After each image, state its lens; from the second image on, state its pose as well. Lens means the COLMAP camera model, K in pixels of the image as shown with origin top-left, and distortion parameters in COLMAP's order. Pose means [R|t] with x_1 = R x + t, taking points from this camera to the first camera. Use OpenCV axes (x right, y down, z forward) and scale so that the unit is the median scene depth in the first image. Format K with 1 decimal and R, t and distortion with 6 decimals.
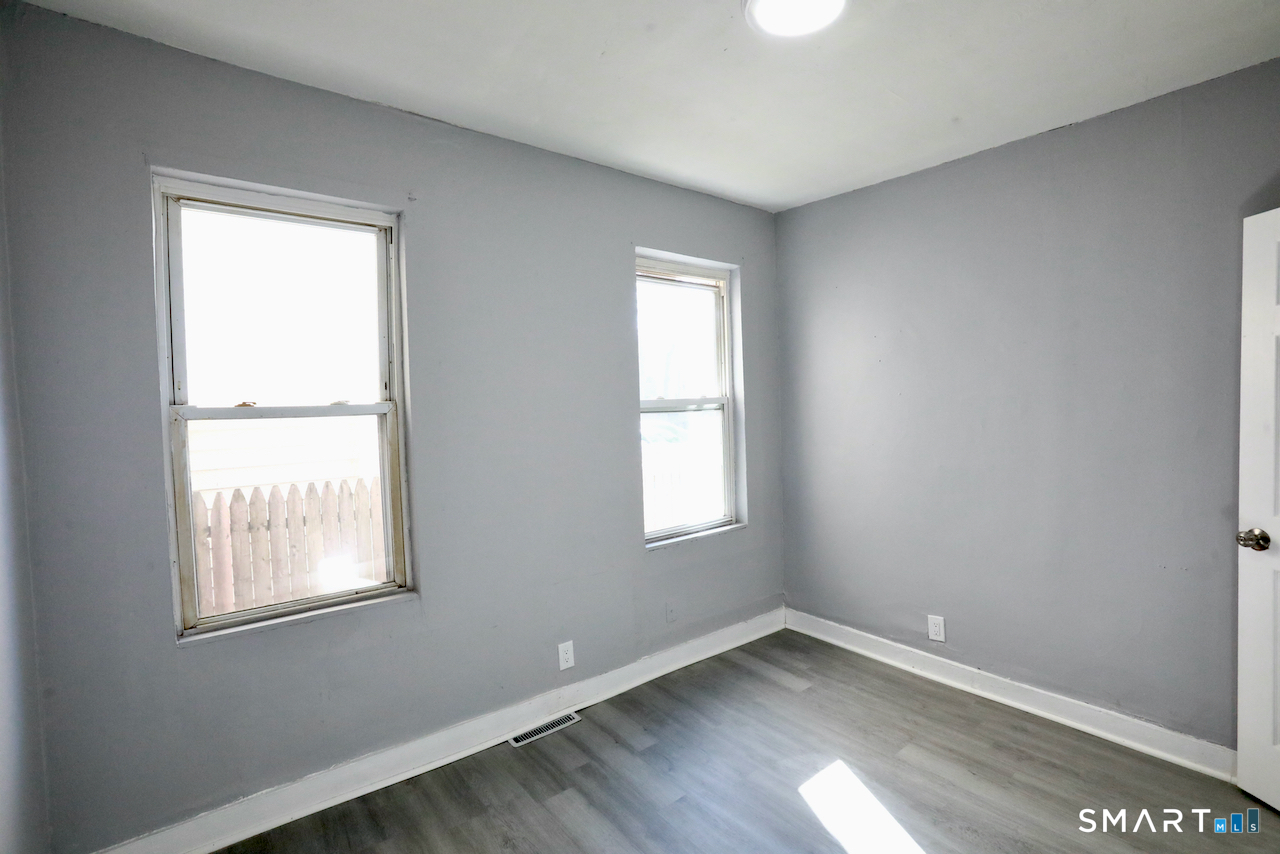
lens RADIAL K [[585.4, 0, 647.8], [0, 585.4, 421.1], [0, 0, 1]] dist [-0.047189, 0.019312]
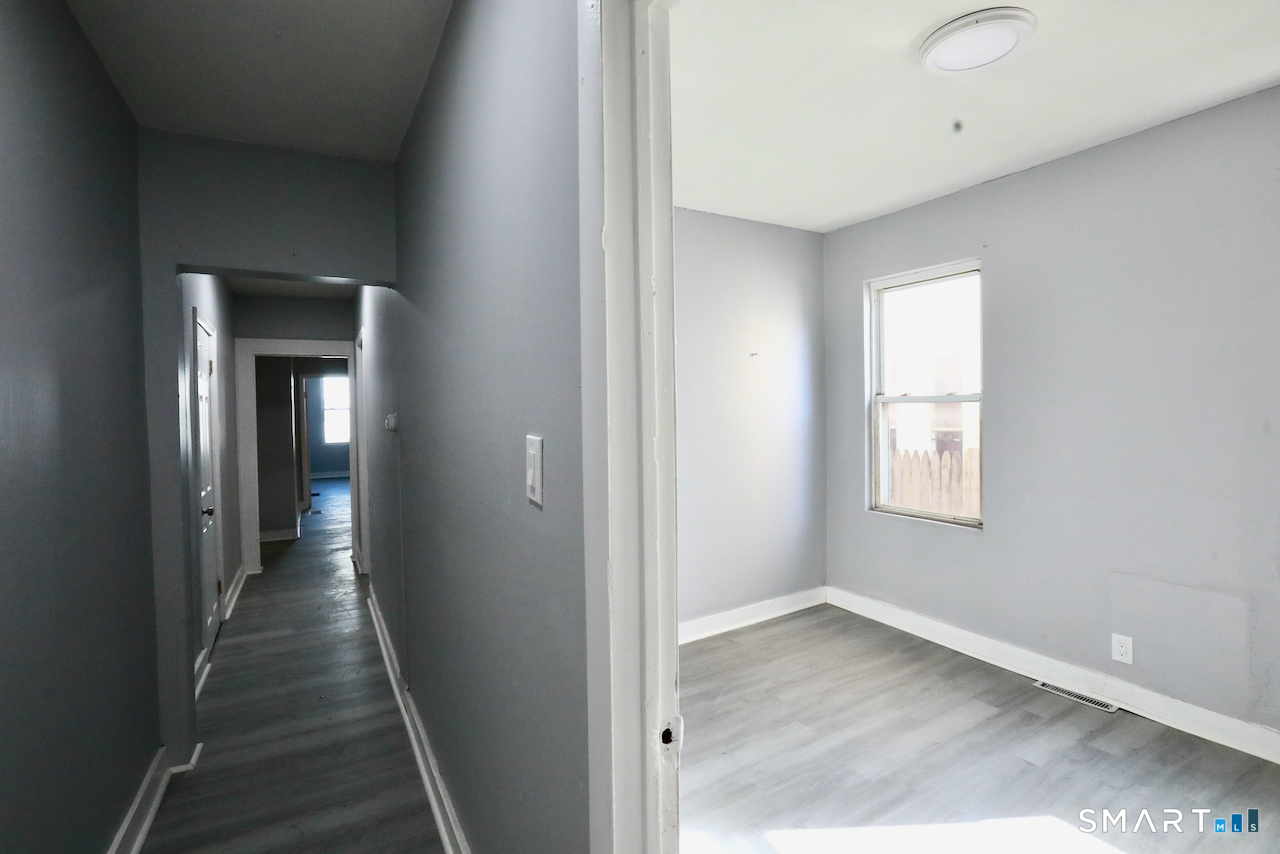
lens RADIAL K [[585.4, 0, 625.7], [0, 585.4, 428.0], [0, 0, 1]] dist [-0.047189, 0.019312]
pose [[-0.154458, 0.064078, -0.985919, 1.075041], [-0.007207, 0.997795, 0.065979, -0.033534], [0.987973, 0.017296, -0.153655, 0.362695]]
